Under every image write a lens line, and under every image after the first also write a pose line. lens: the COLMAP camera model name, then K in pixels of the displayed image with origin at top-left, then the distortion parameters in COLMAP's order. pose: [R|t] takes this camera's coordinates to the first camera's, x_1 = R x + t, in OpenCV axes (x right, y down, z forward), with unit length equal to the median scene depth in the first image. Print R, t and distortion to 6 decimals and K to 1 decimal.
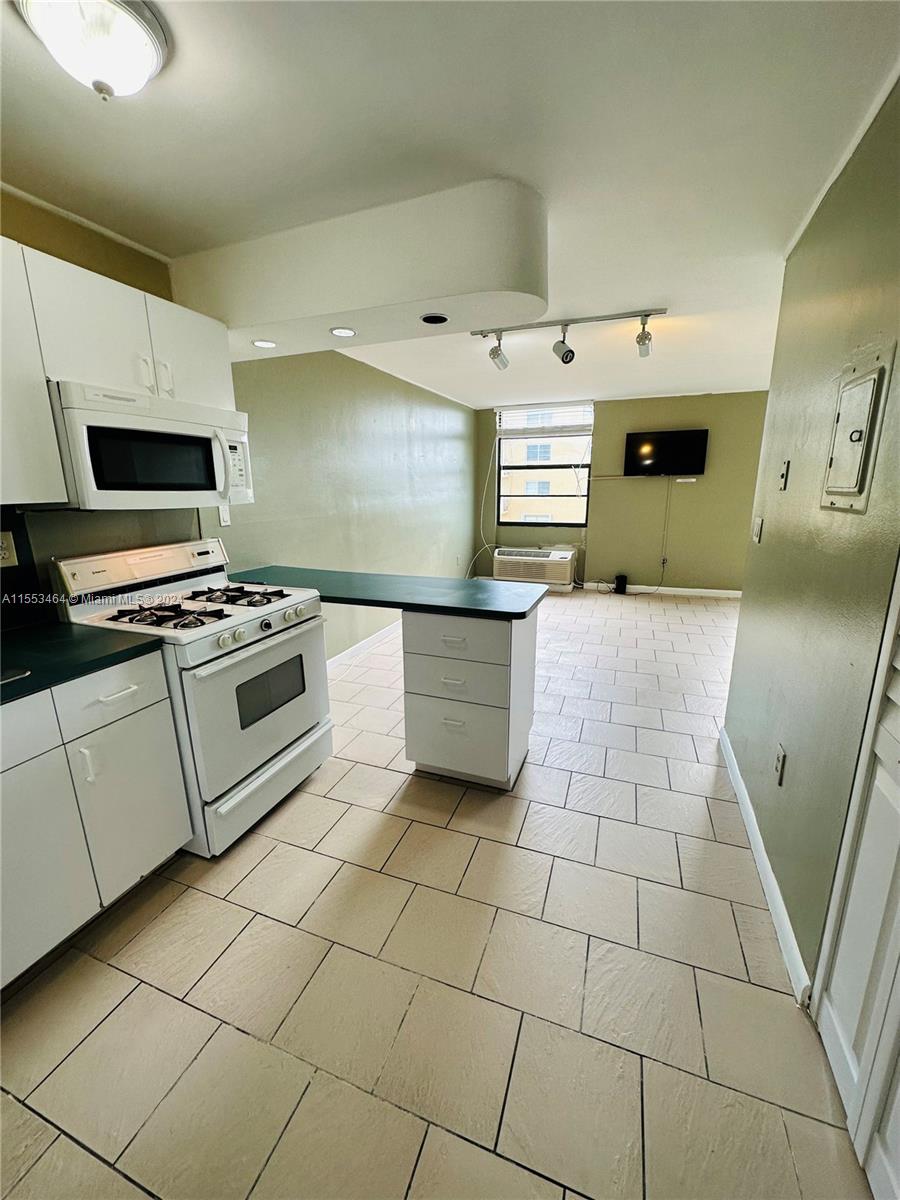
lens RADIAL K [[478.7, 0, 450.0], [0, 478.7, 600.0], [0, 0, 1]] dist [-0.001899, 0.000154]
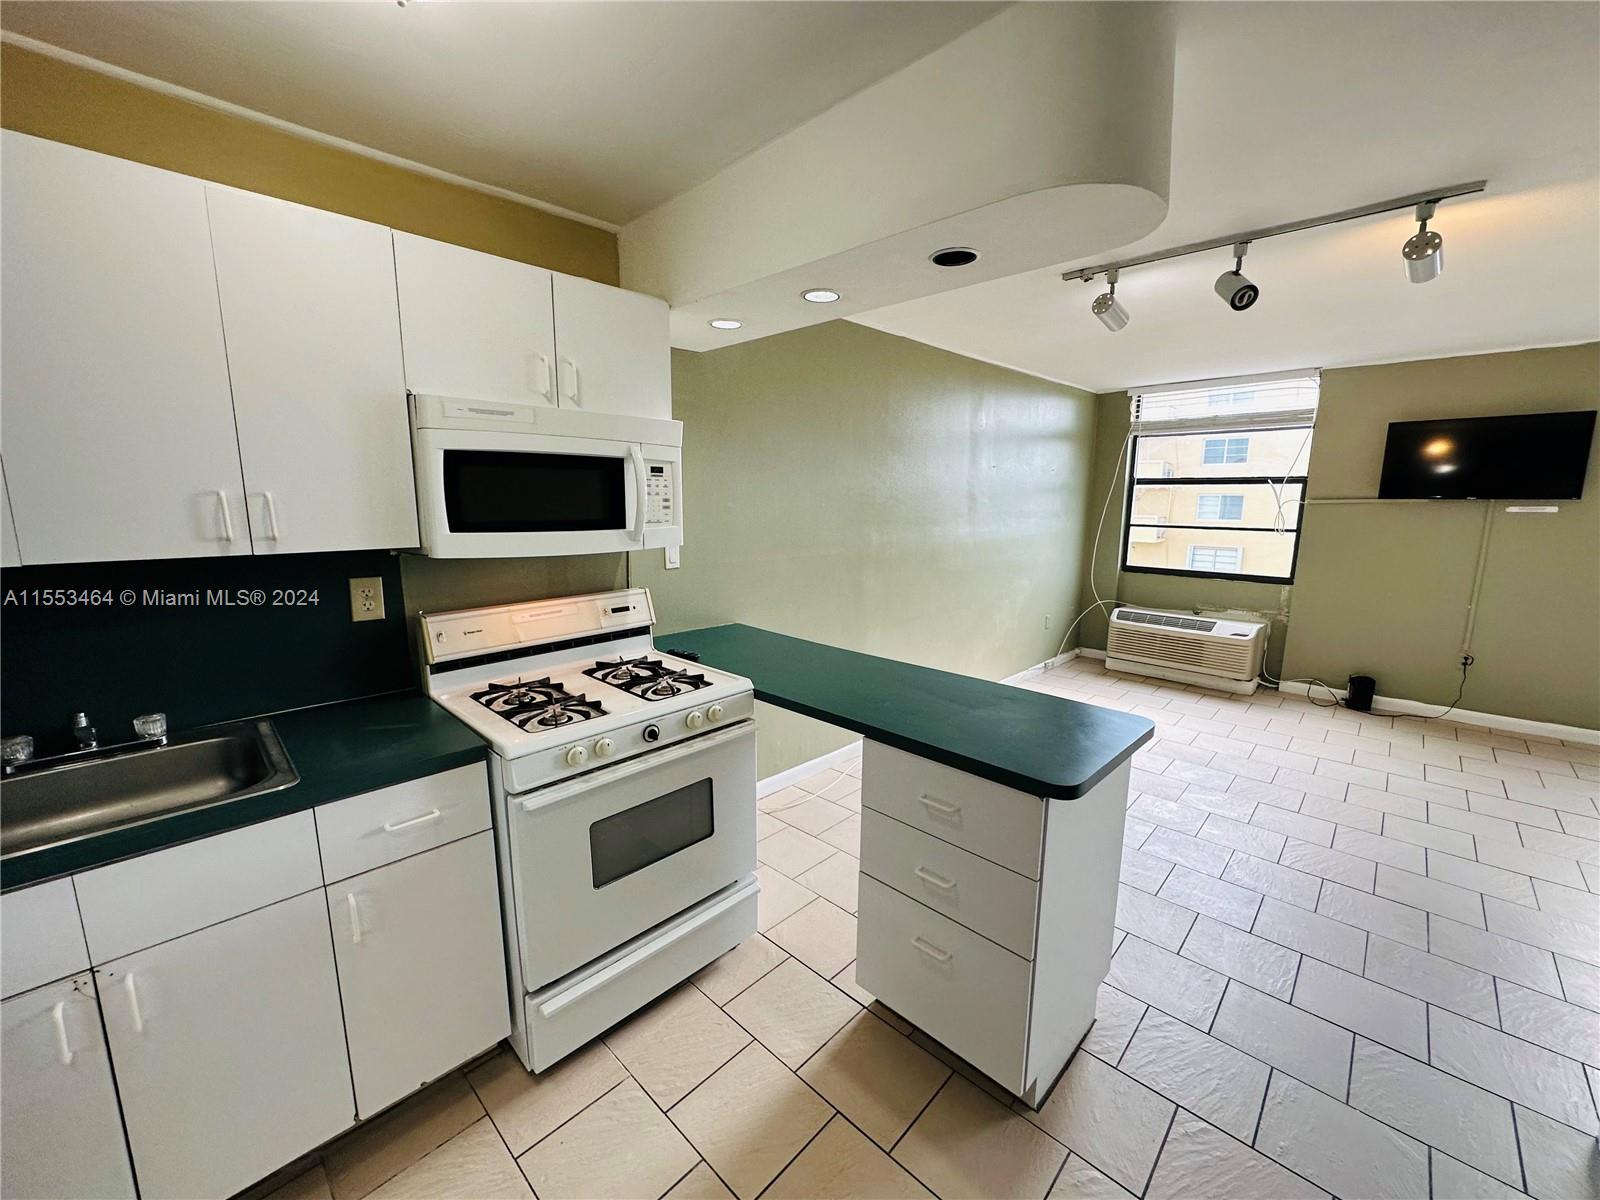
lens RADIAL K [[637.6, 0, 800.0], [0, 637.6, 600.0], [0, 0, 1]] dist [-0.002184, 0.000099]
pose [[0.918320, 0.078145, -0.388049, 0.107892], [-0.105760, 0.993119, -0.050287, -0.086962], [0.381449, 0.087219, 0.920266, 0.194819]]
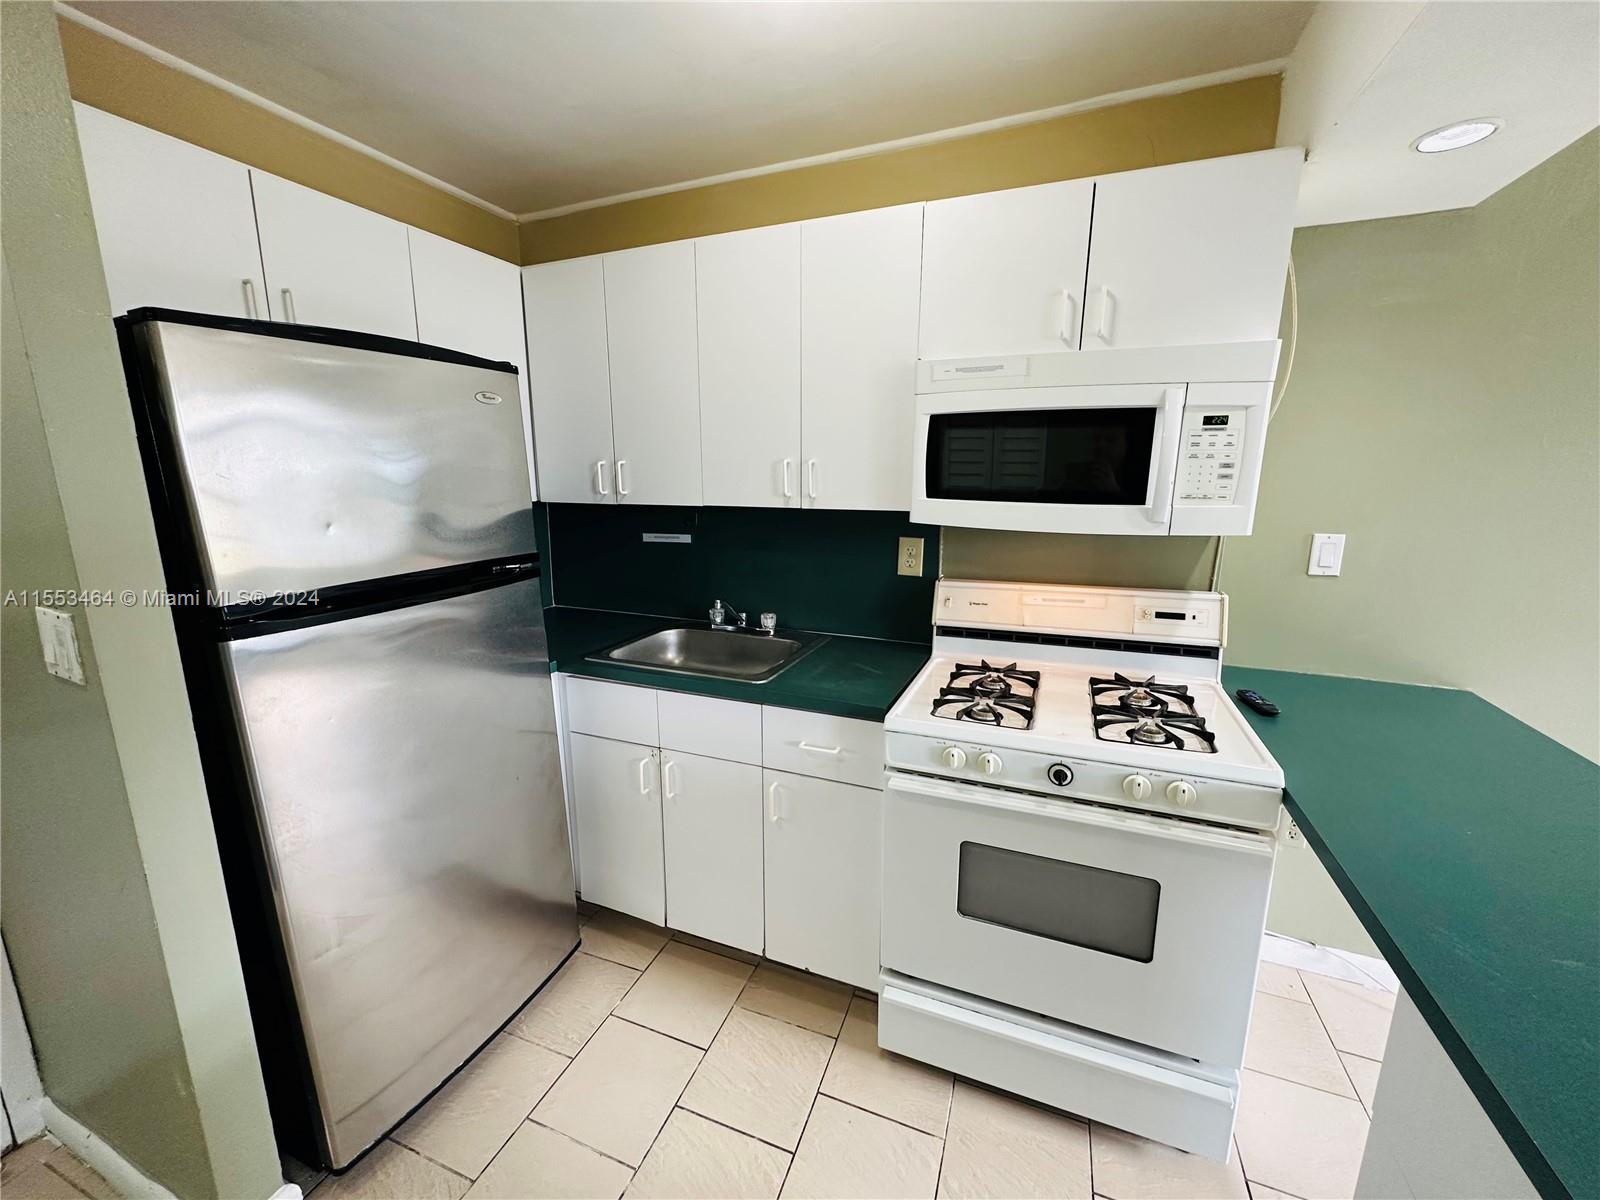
lens RADIAL K [[638.3, 0, 800.0], [0, 638.3, 600.0], [0, 0, 1]] dist [-0.001899, 0.000154]
pose [[-0.016553, 0.205850, -0.978443, 0.188570], [-0.235245, 0.950305, 0.203910, -0.154429], [0.971795, 0.233549, 0.032695, 0.531016]]
